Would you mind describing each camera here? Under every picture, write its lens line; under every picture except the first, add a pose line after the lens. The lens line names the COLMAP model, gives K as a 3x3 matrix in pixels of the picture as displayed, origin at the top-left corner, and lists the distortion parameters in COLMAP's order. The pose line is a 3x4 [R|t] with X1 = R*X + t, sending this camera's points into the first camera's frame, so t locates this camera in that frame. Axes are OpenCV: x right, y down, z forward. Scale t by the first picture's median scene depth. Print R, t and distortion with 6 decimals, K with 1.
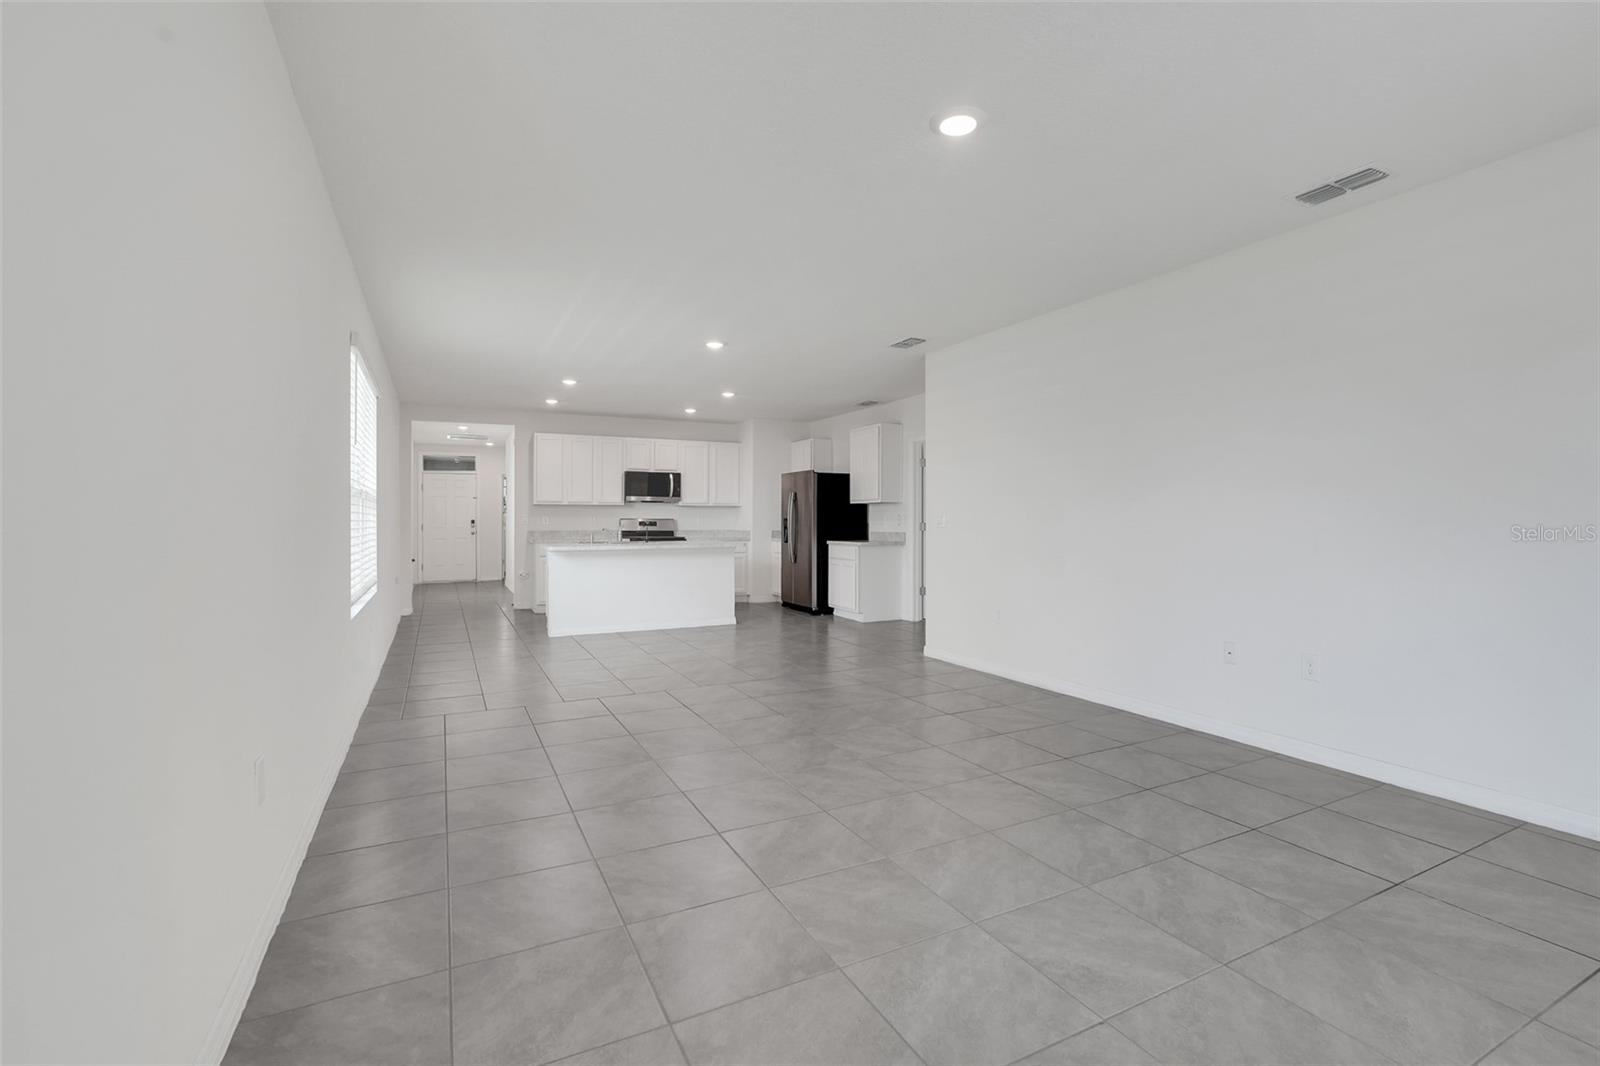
lens RADIAL K [[710.2, 0, 816.4], [0, 710.2, 528.1], [0, 0, 1]] dist [0.000435, 0.001786]
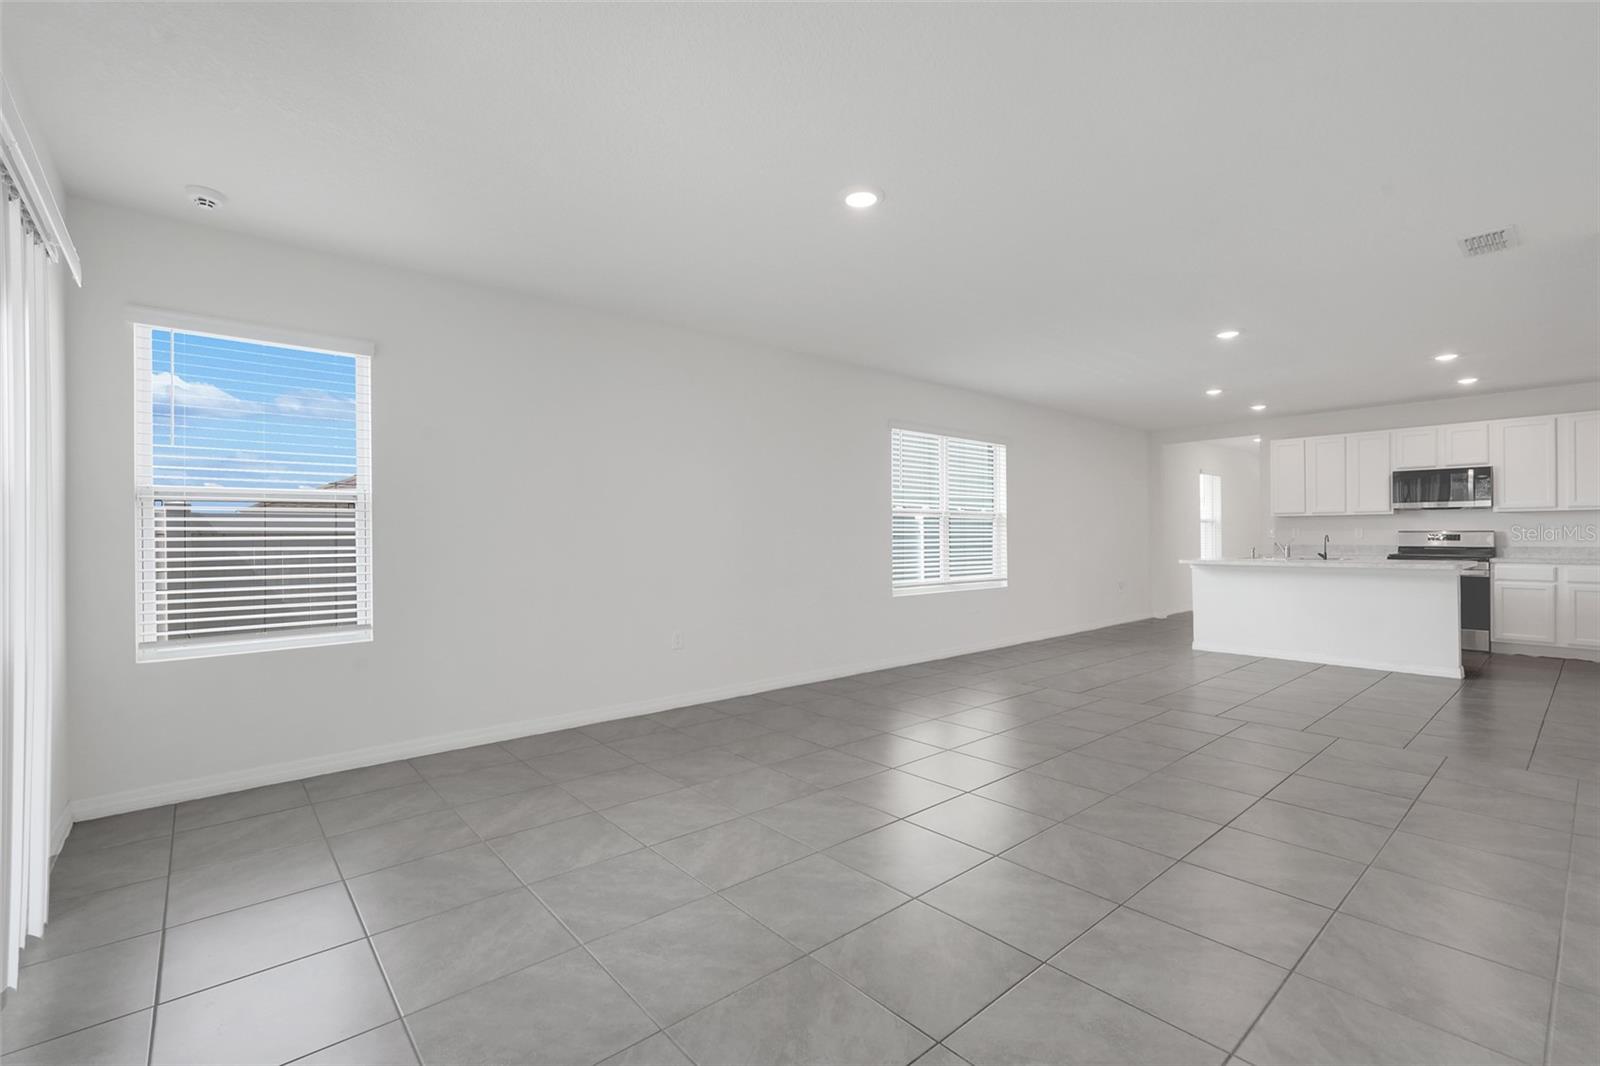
lens RADIAL K [[710.2, 0, 801.4], [0, 710.2, 532.5], [0, 0, 1]] dist [0.000435, 0.001786]
pose [[0.232131, -0.006497, -0.972663, 0.524782], [-0.006000, 0.999949, -0.008112, -0.001216], [0.972666, 0.007719, 0.232080, 0.246484]]
